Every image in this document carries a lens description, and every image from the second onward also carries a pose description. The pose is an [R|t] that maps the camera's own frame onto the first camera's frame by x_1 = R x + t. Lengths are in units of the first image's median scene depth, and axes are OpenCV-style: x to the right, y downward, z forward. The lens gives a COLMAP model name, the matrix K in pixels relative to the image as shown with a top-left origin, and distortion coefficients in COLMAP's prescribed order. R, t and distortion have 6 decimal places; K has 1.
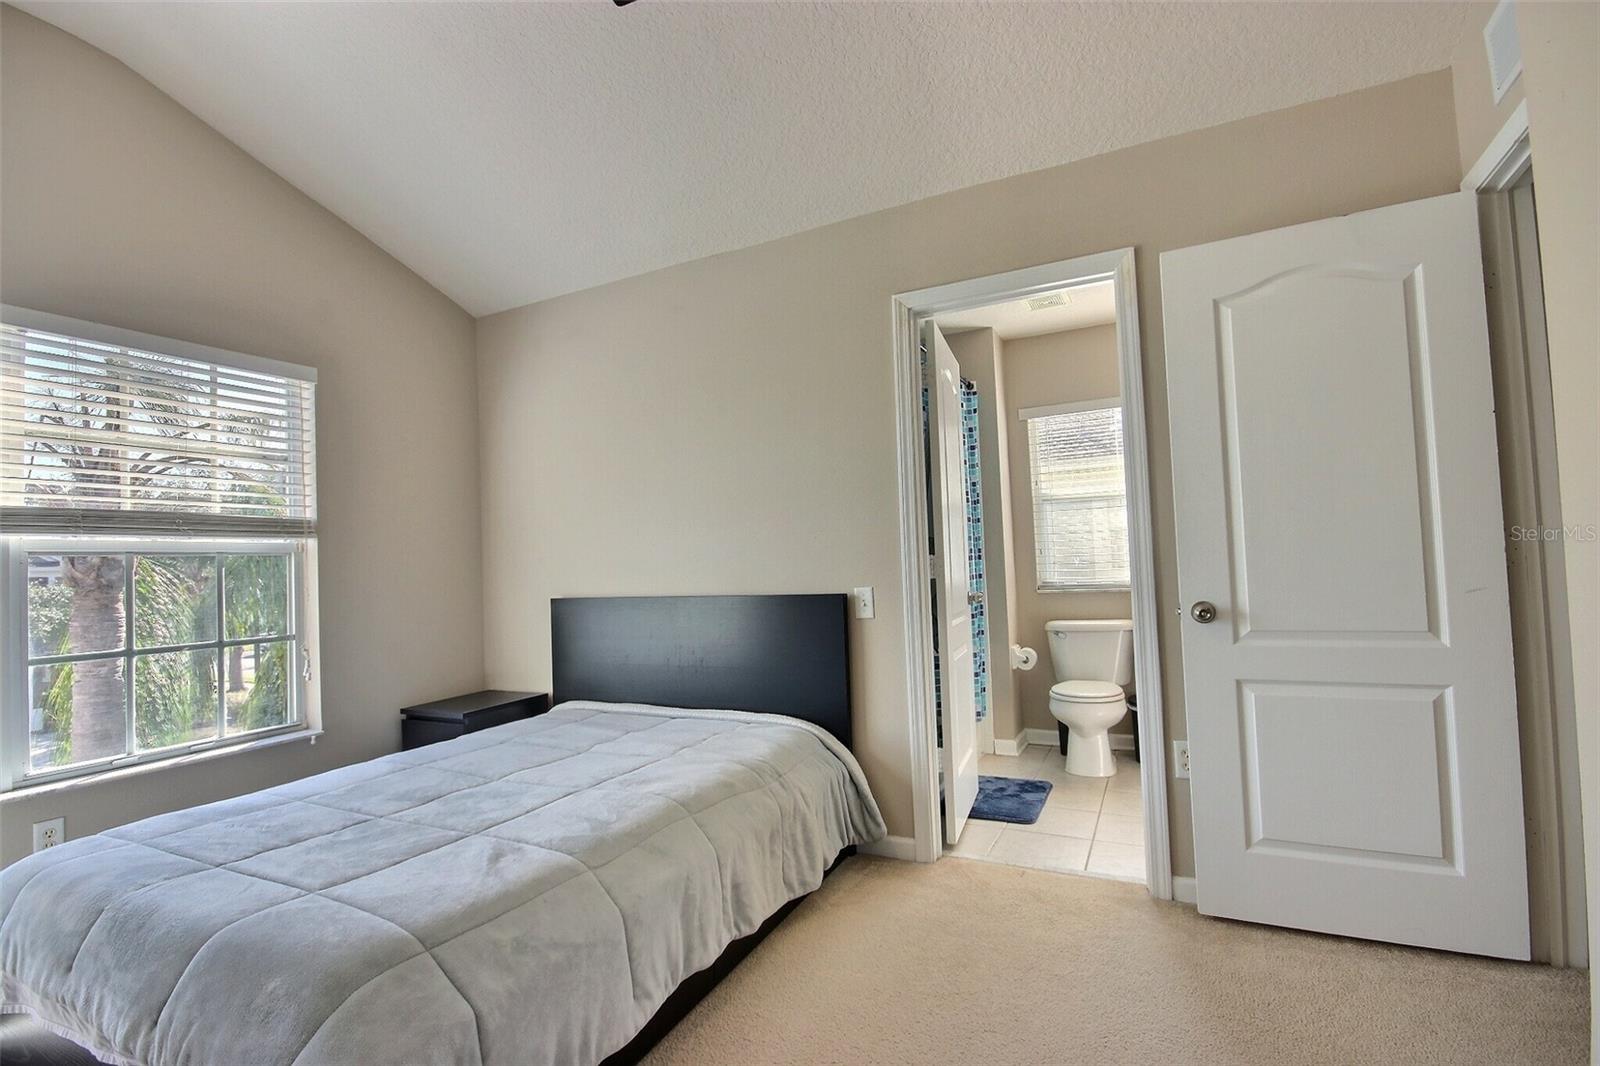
lens RADIAL K [[768.6, 0, 800.0], [0, 768.6, 533.0], [0, 0, 1]] dist [0.002344, -0.000185]
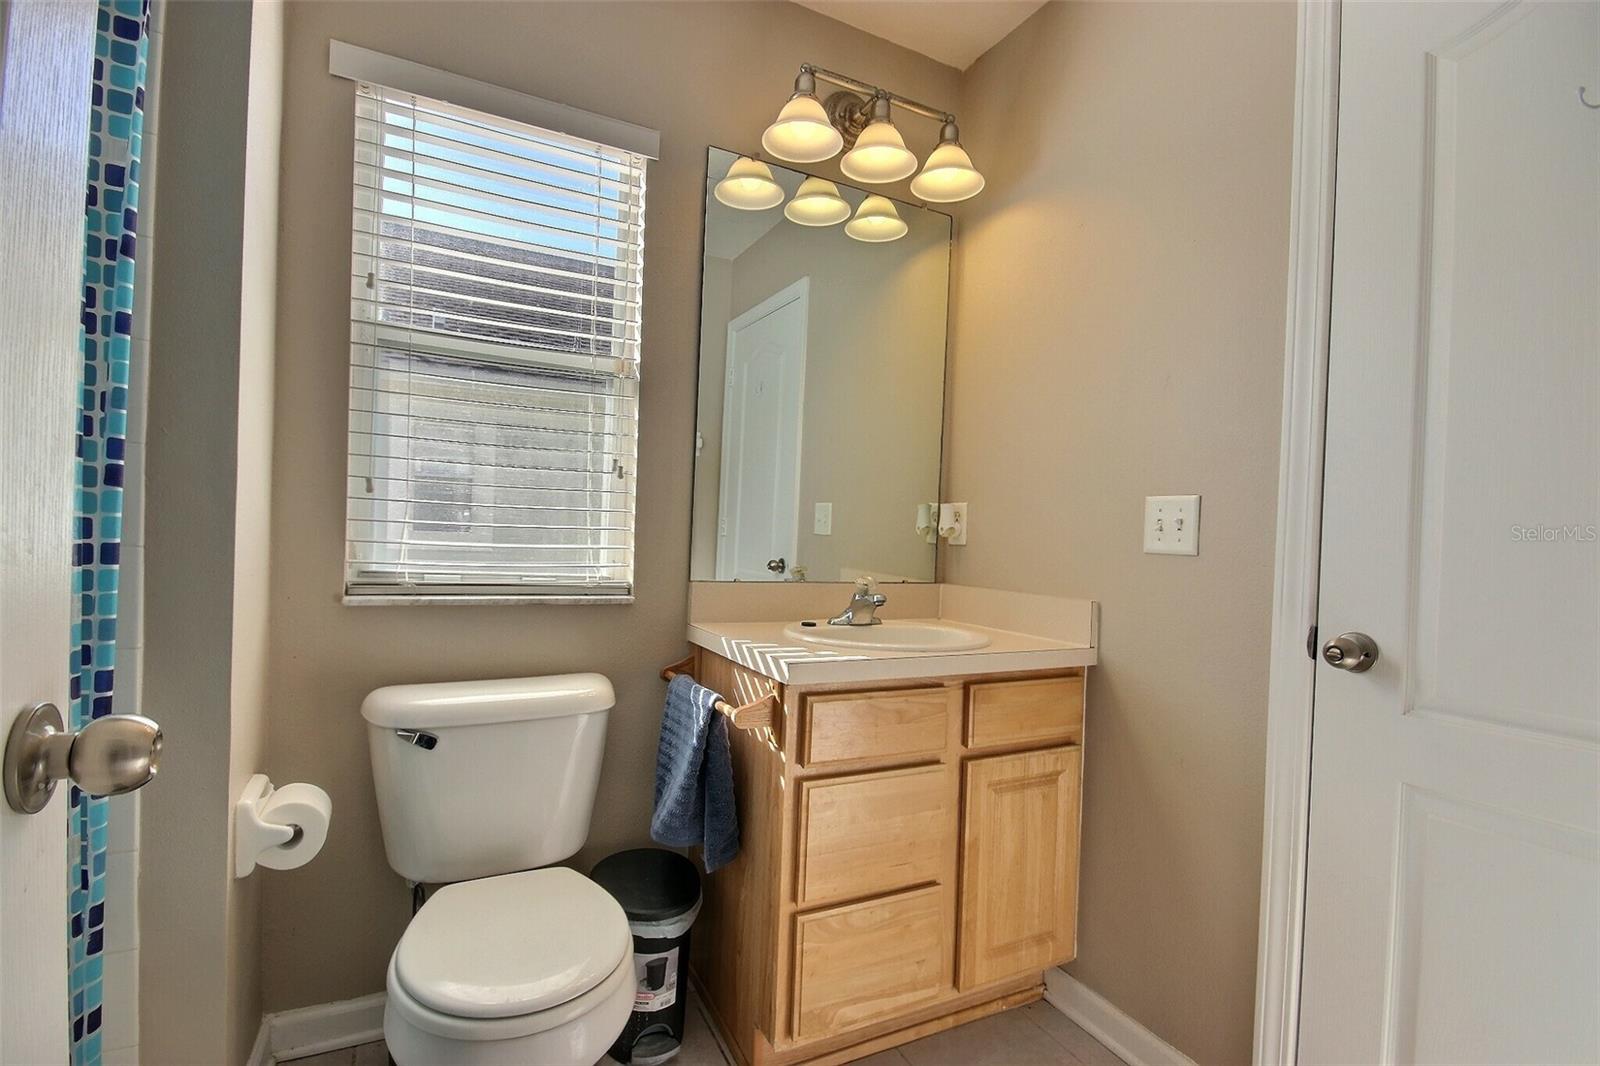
lens RADIAL K [[768.6, 0, 800.0], [0, 768.6, 533.0], [0, 0, 1]] dist [0.002344, -0.000185]
pose [[0.586151, 0.050076, 0.808653, 0.159179], [-0.094179, 0.995533, 0.006617, 0.026491], [-0.804710, -0.080037, 0.588249, 0.667135]]
